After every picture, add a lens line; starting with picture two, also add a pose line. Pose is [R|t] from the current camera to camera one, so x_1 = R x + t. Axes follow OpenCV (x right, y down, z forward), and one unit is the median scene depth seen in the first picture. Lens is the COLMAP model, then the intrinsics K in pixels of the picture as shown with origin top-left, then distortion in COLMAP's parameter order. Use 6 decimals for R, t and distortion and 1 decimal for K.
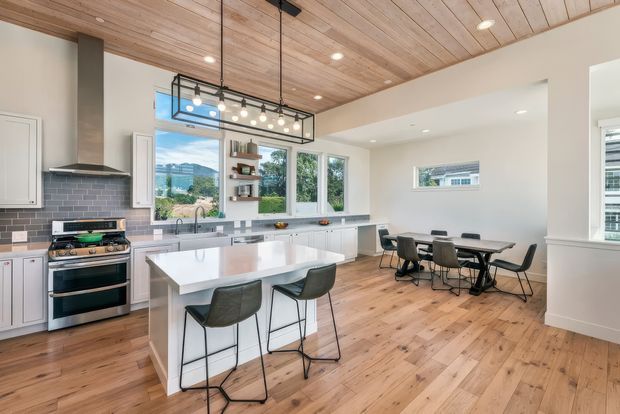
lens RADIAL K [[265.3, 0, 310.1], [0, 265.3, 201.8], [0, 0, 1]] dist [0.001588, 0.000080]
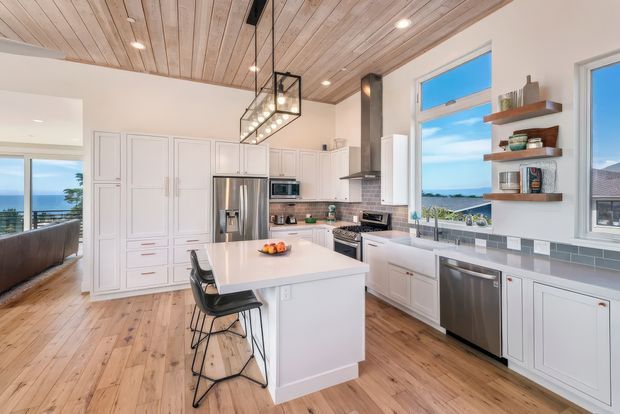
lens RADIAL K [[265.3, 0, 310.8], [0, 265.3, 194.8], [0, 0, 1]] dist [0.001588, 0.000080]
pose [[-0.272051, -0.006107, -0.962263, 0.492443], [-0.013237, 0.999909, -0.002603, -0.011176], [0.962192, 0.012029, -0.272107, 0.994942]]
